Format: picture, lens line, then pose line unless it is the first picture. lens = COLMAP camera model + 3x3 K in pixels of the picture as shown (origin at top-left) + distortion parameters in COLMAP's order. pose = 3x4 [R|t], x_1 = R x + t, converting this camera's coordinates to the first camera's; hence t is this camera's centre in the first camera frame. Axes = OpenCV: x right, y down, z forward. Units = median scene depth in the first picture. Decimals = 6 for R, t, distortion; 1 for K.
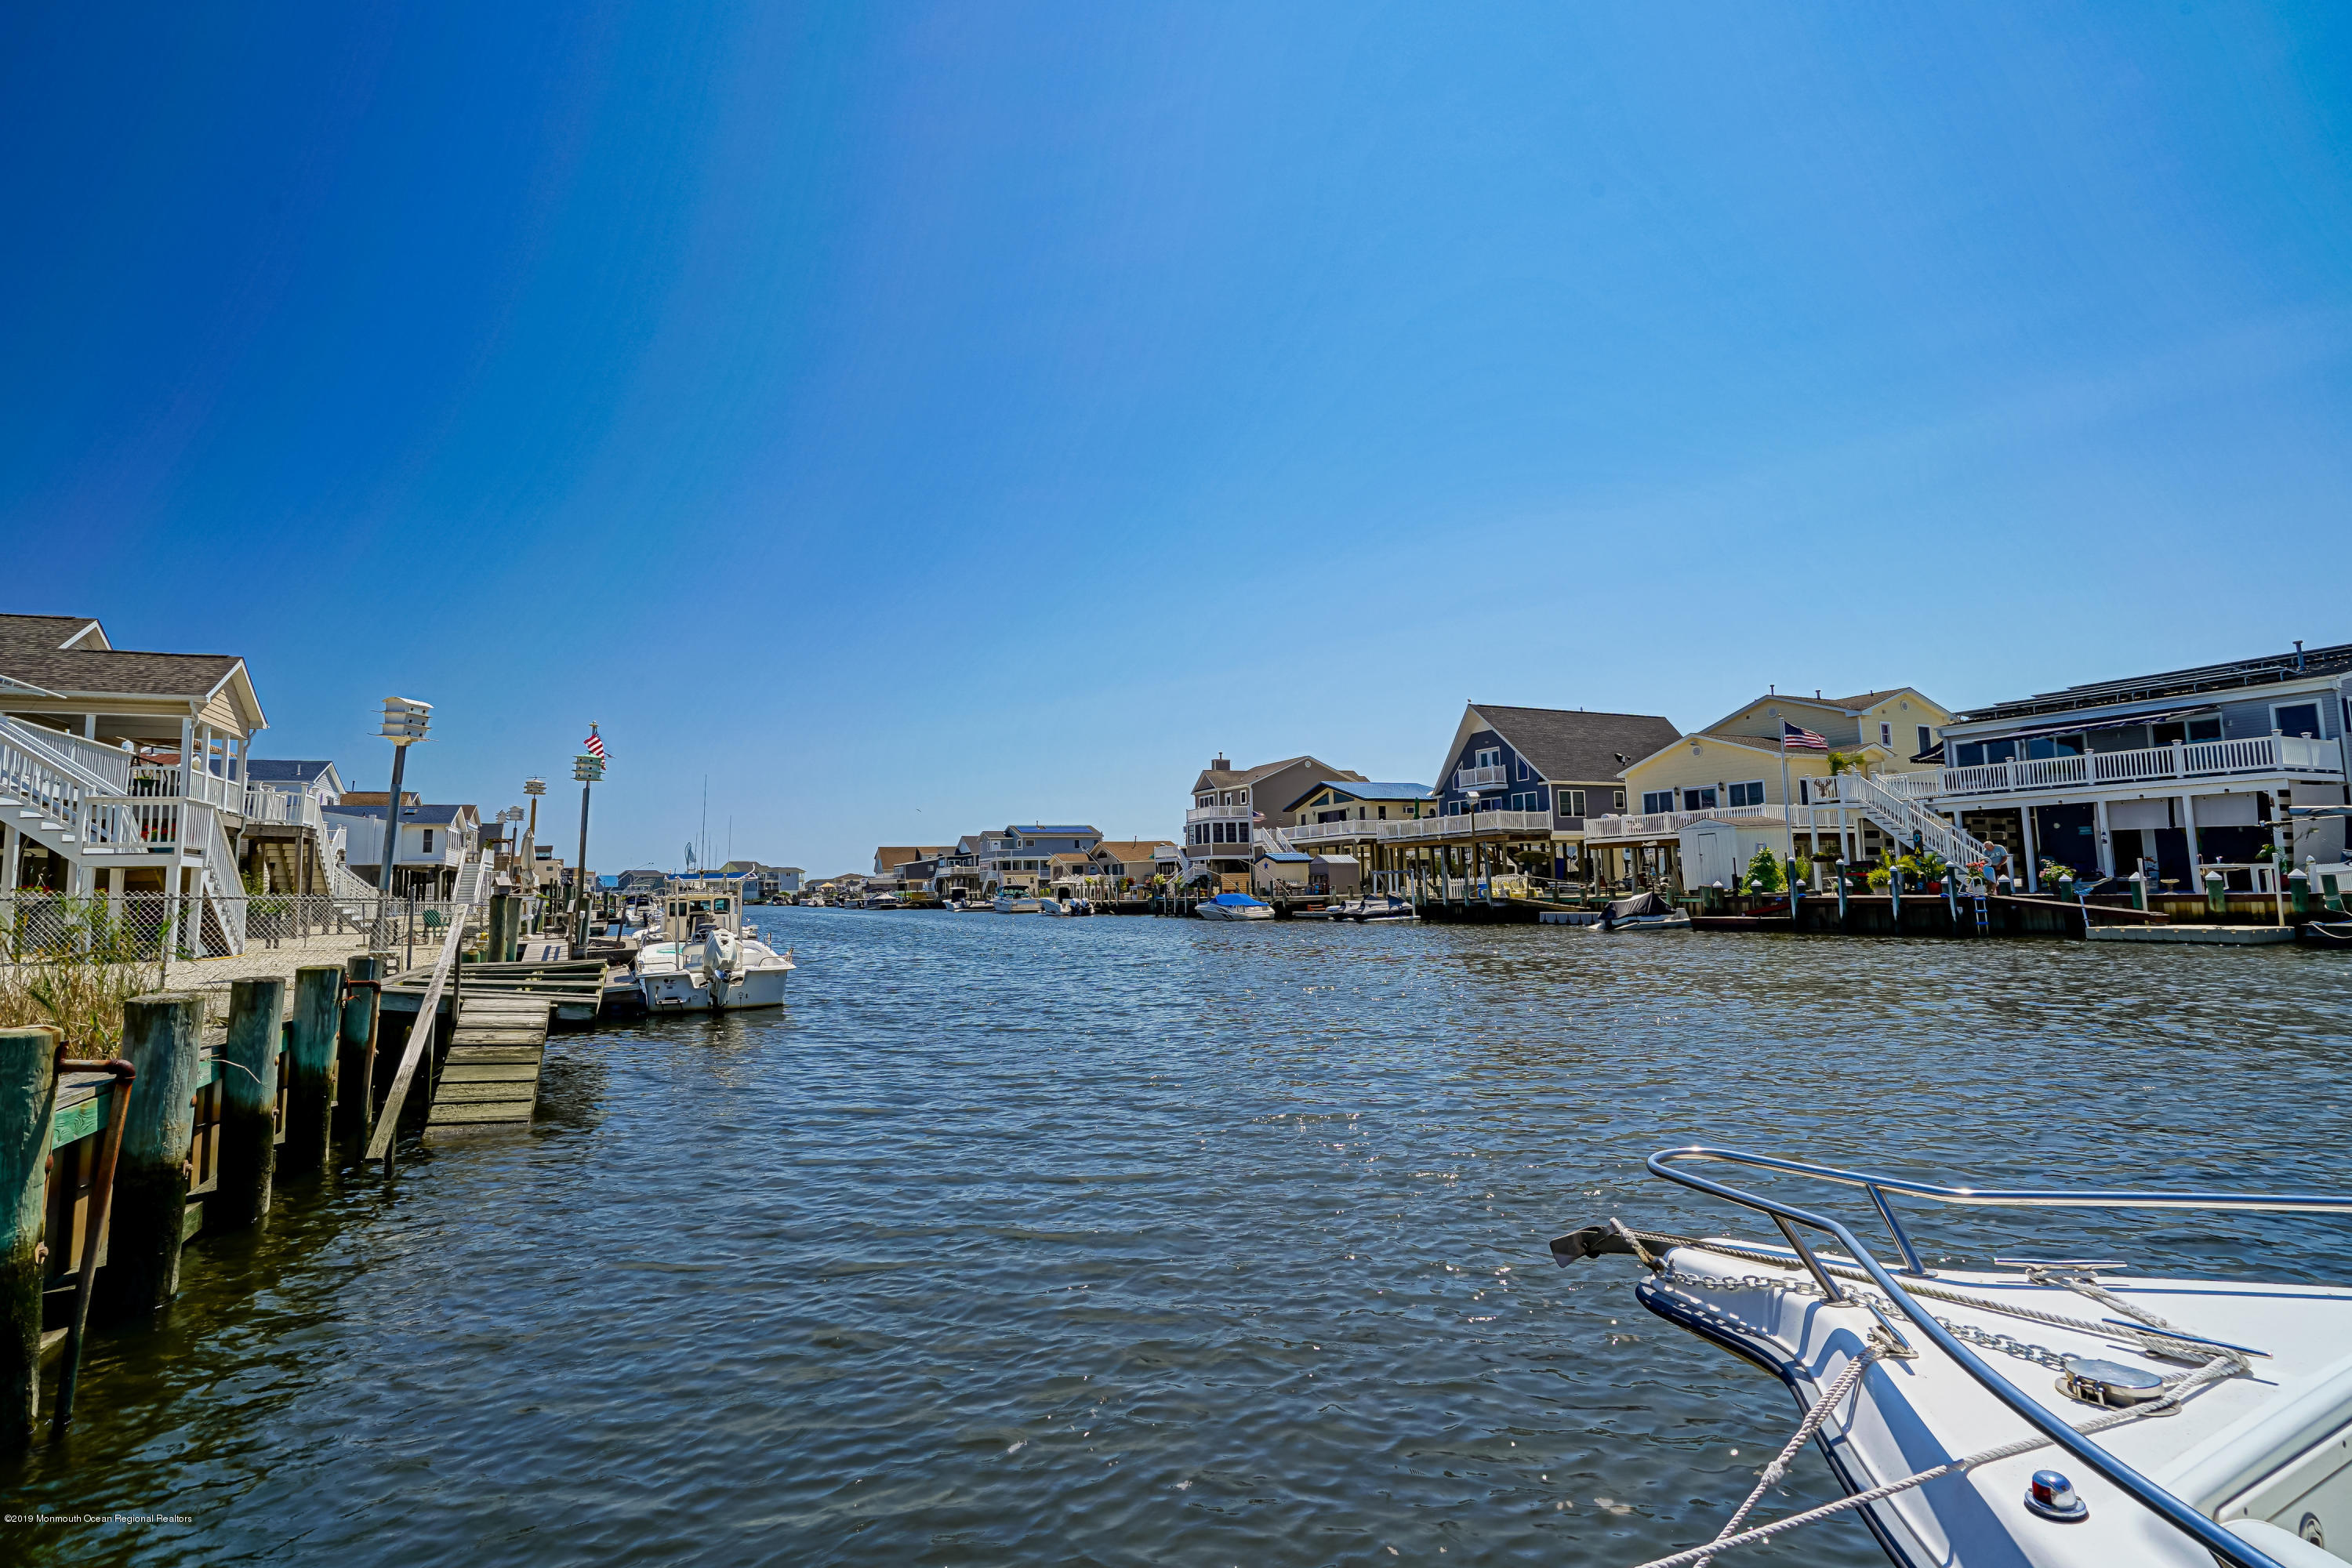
lens RADIAL K [[1147.7, 0, 1176.0], [0, 1147.7, 784.0], [0, 0, 1]] dist [0.000069, 0.008613]
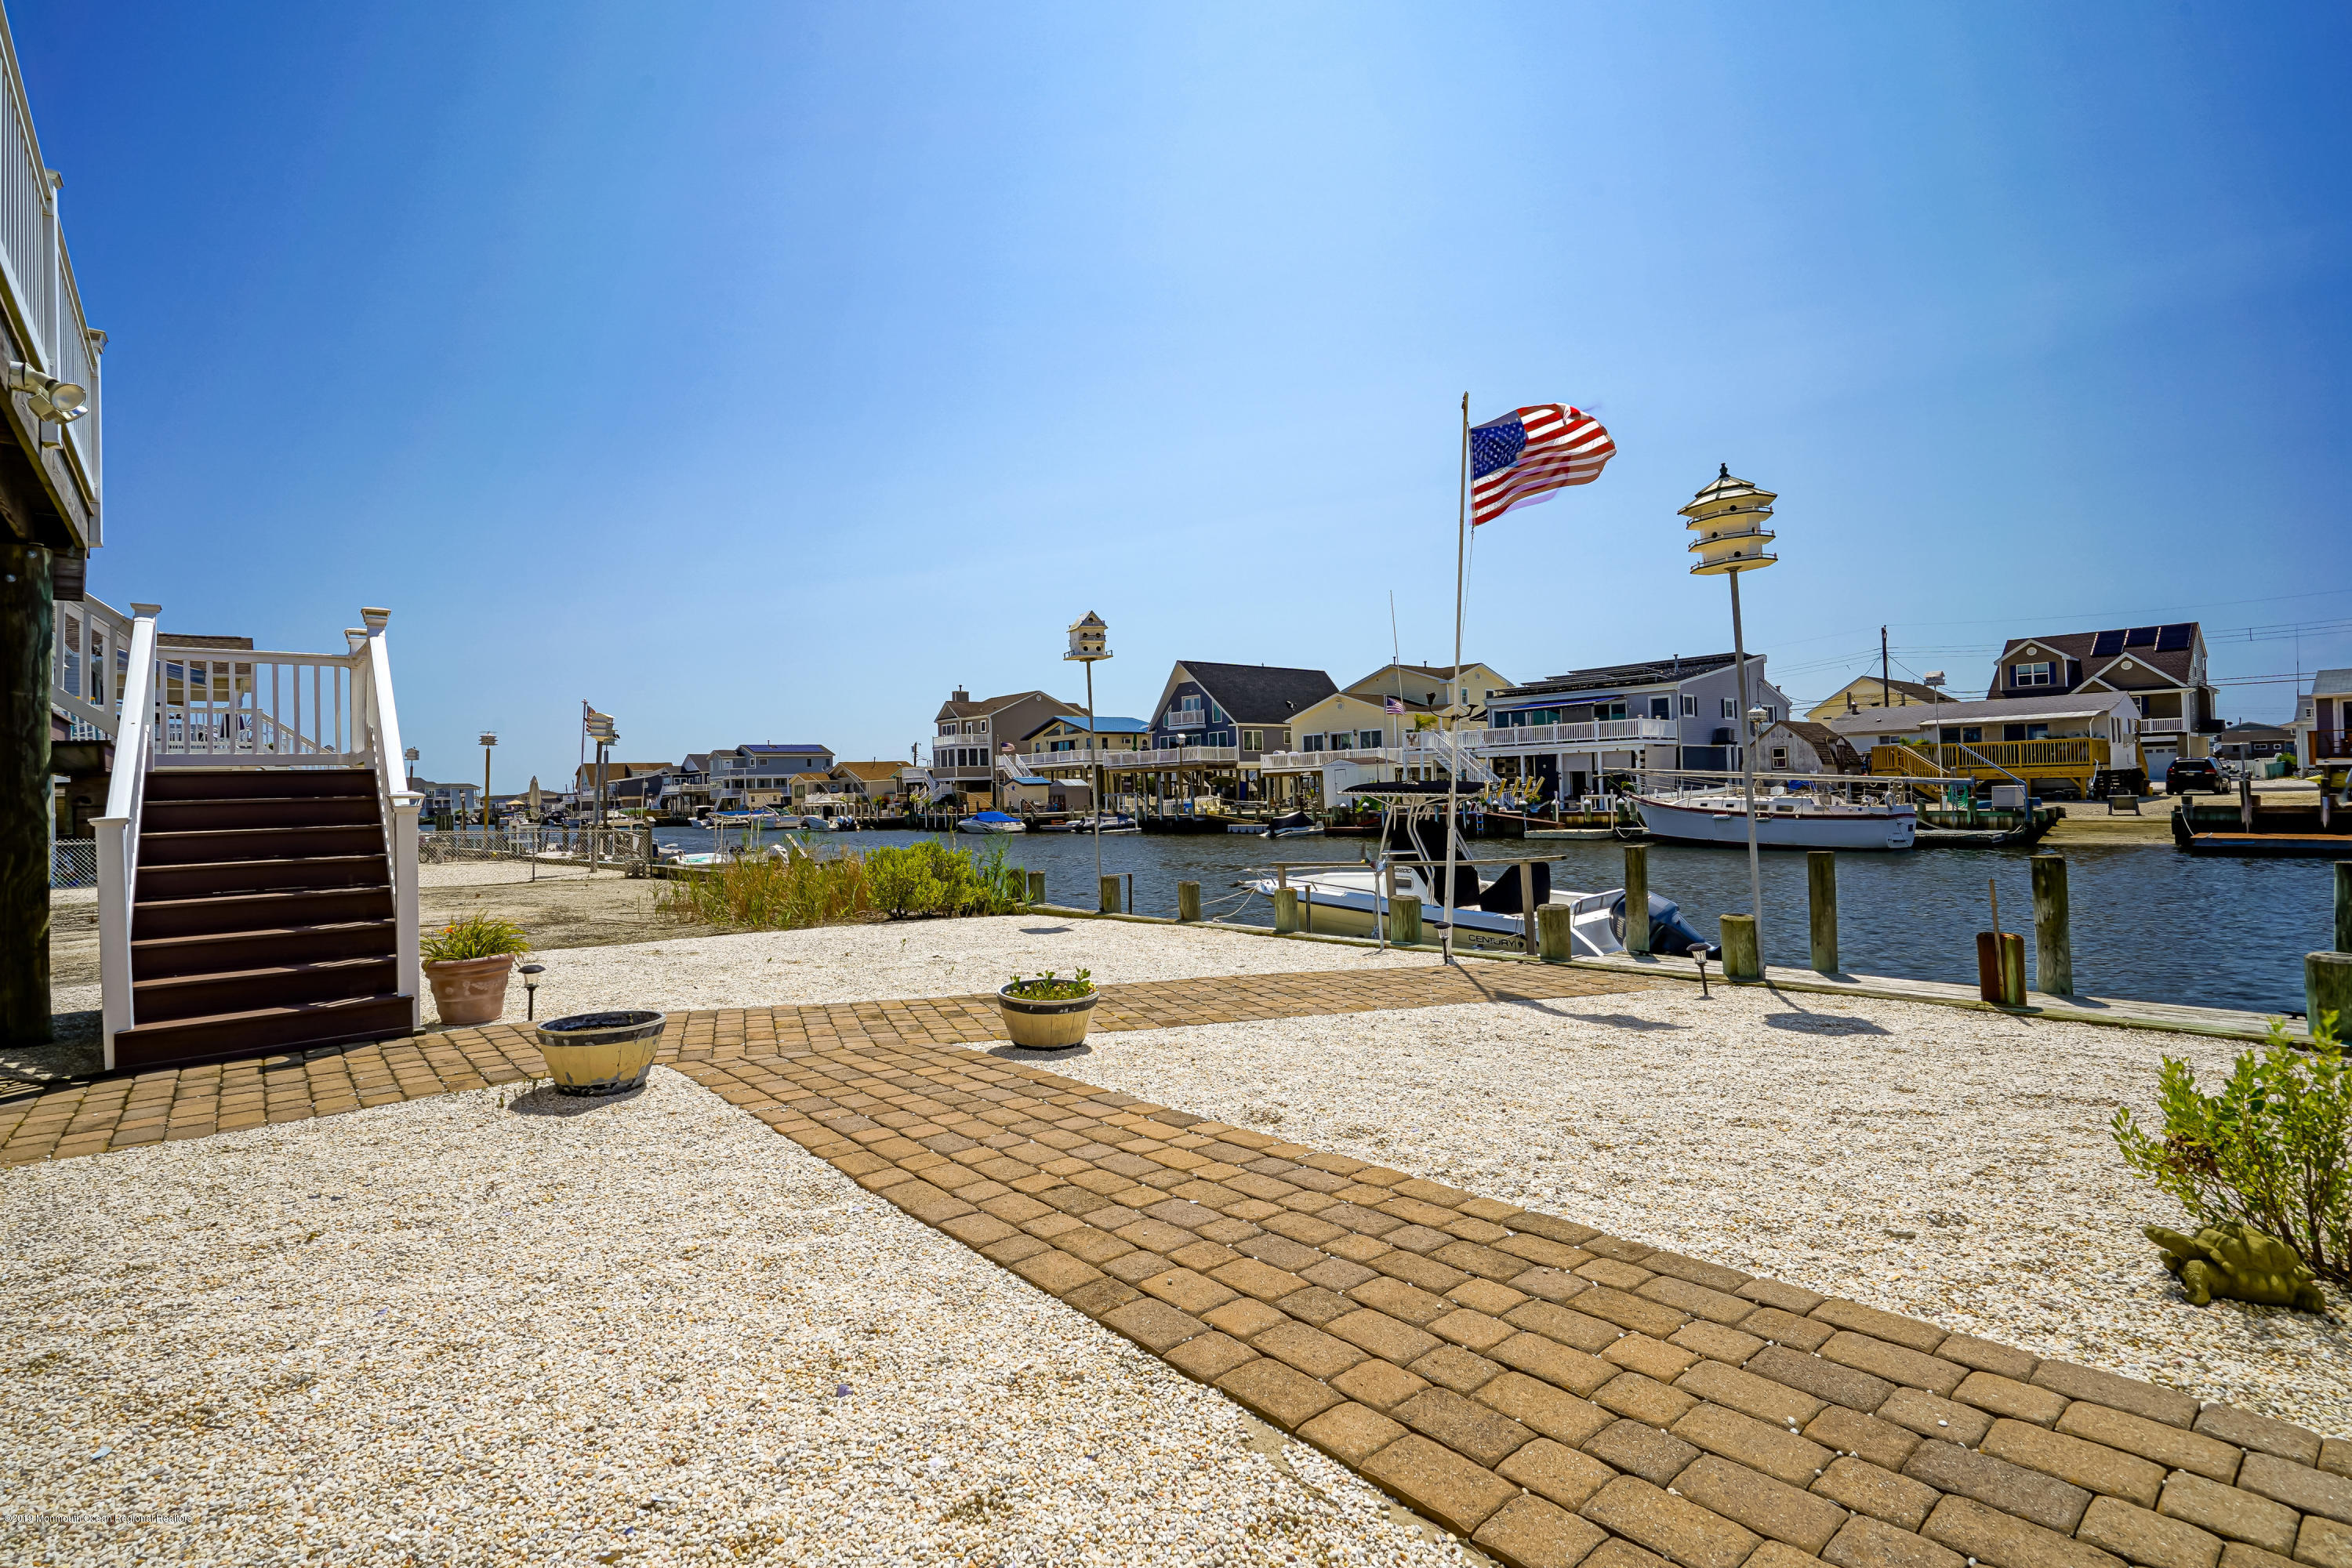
lens RADIAL K [[1144.2, 0, 1159.1], [0, 1144.2, 777.5], [0, 0, 1]] dist [-0.003291, 0.001841]
pose [[0.969916, -0.001203, 0.243437, -0.085629], [-0.016027, 0.997503, 0.068785, -0.033312], [-0.242912, -0.070617, 0.967474, -0.266719]]
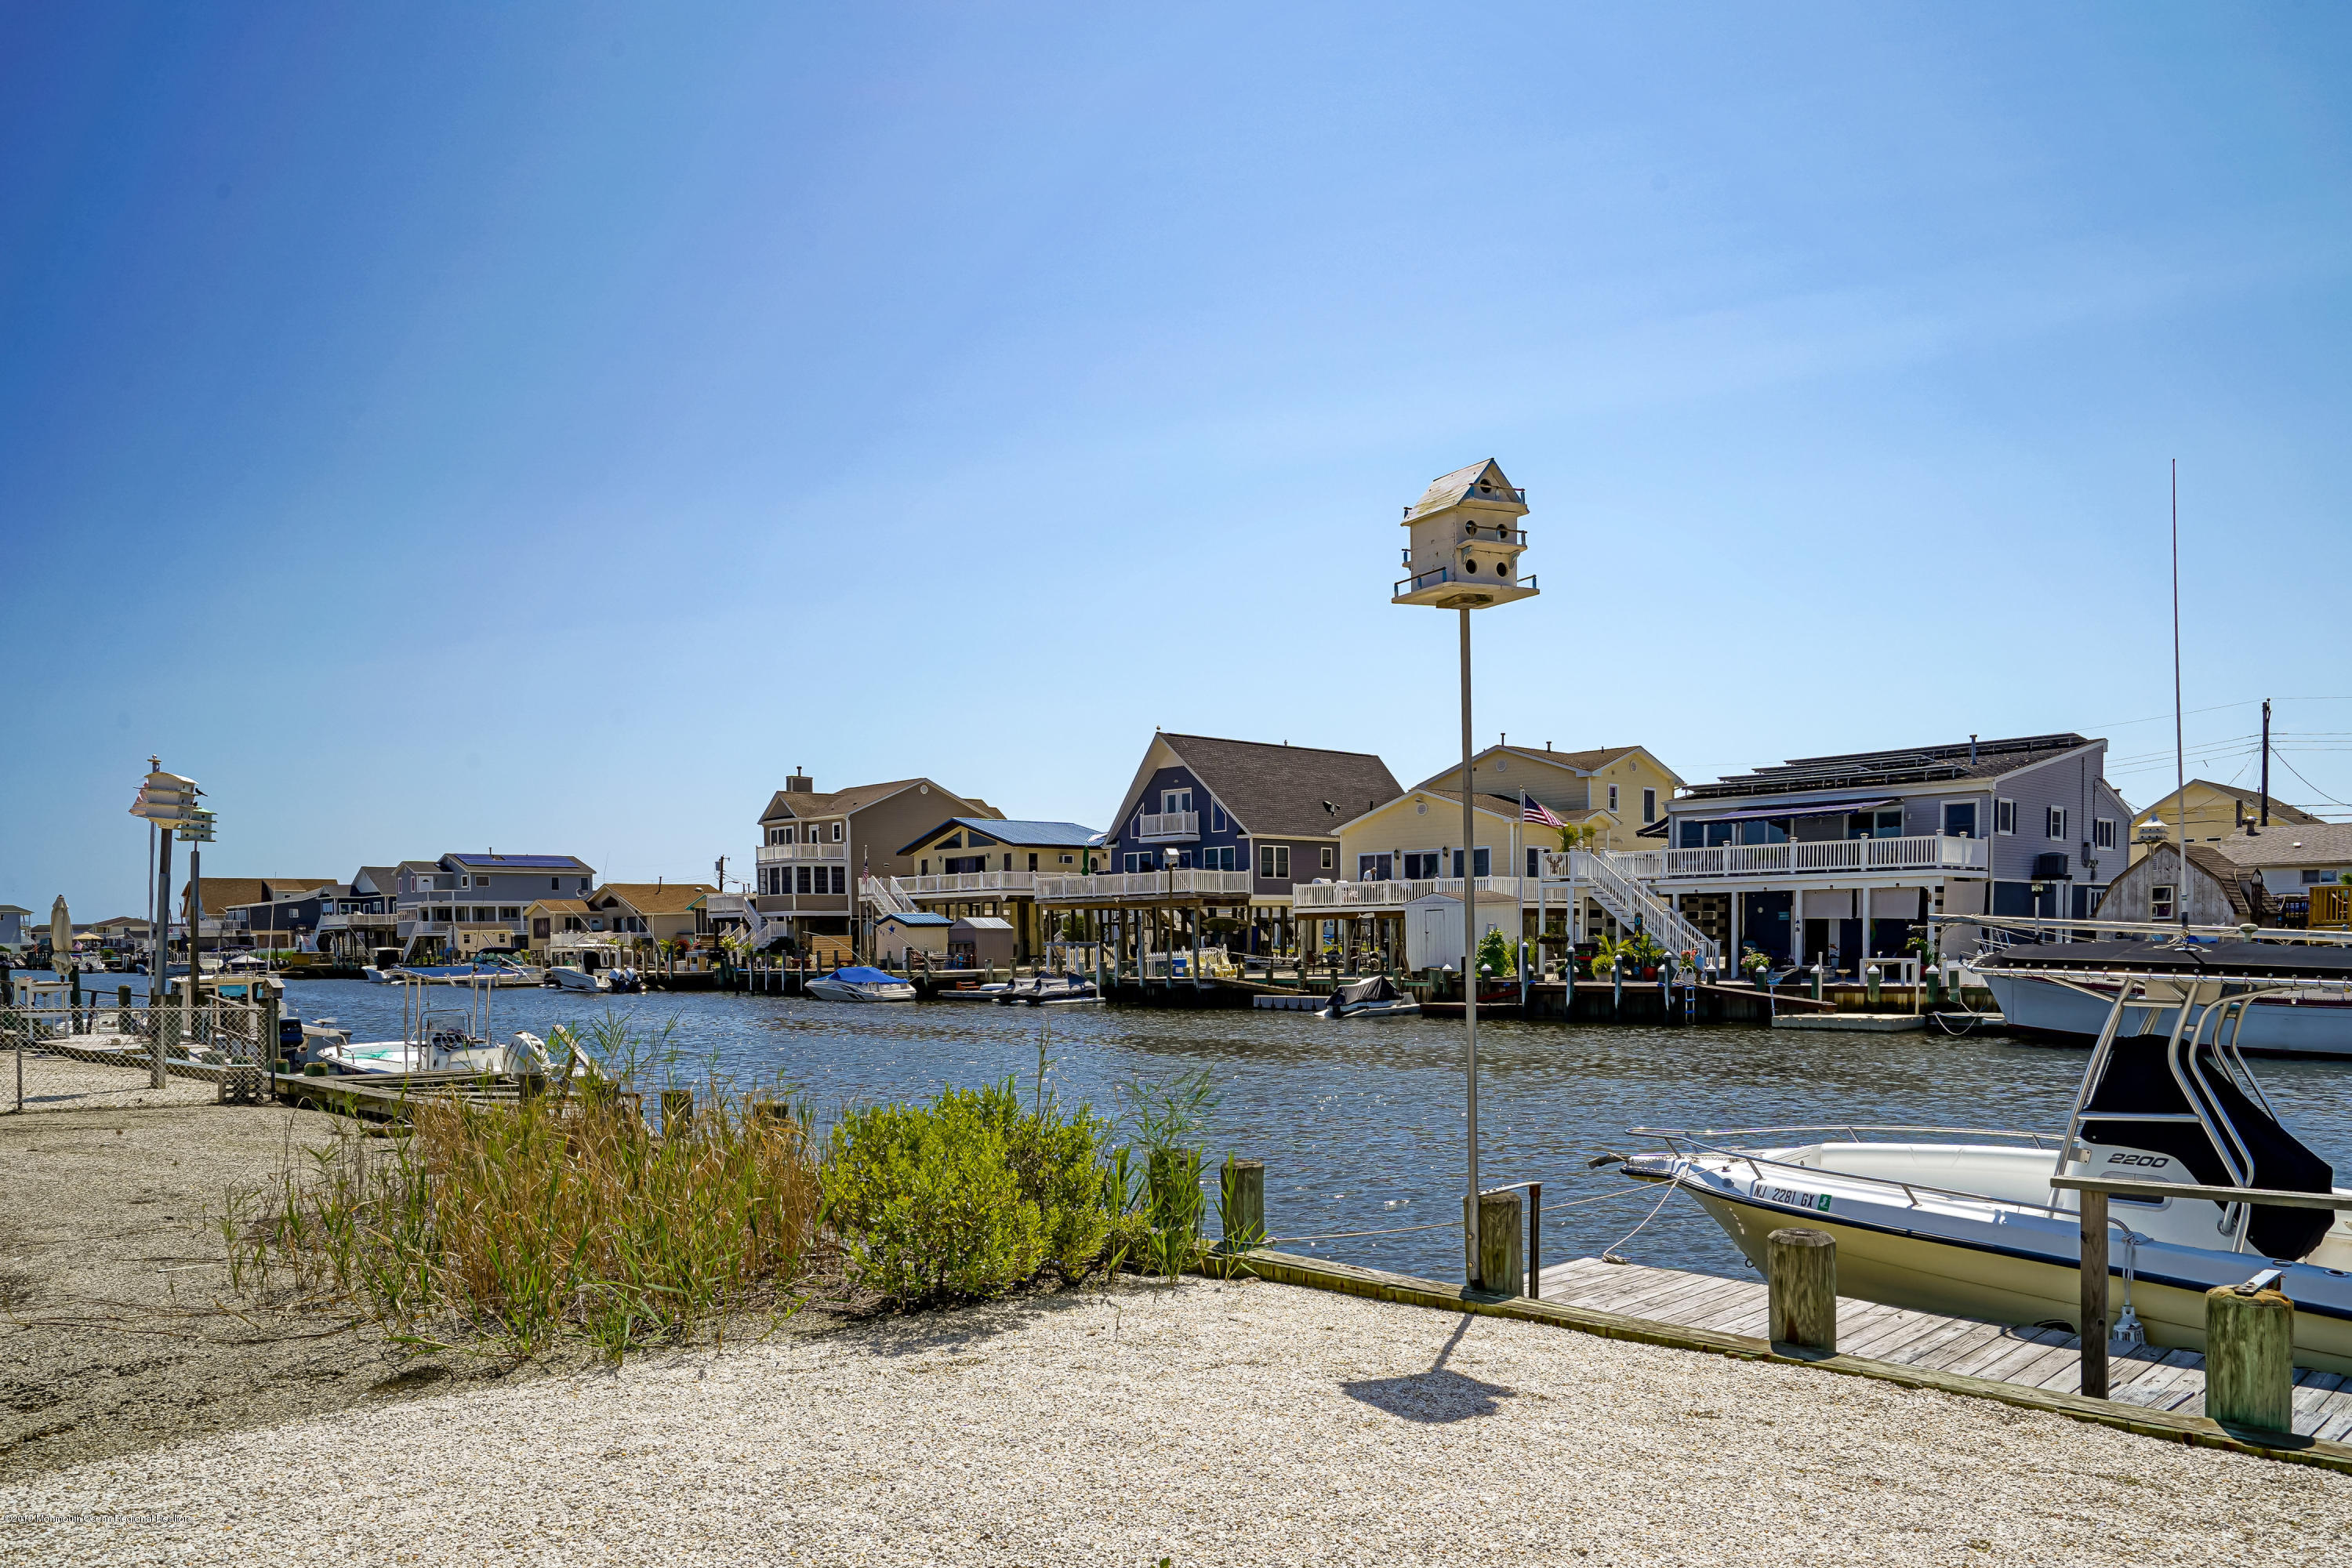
lens RADIAL K [[1646.2, 0, 1173.2], [0, 1646.2, 1052.1], [0, 0, 1]] dist [0.013500, 0.000611]
pose [[0.952403, -0.008693, 0.304718, -0.101996], [-0.038369, 0.988226, 0.148115, -0.023769], [-0.302418, -0.152757, 0.940855, -0.136746]]
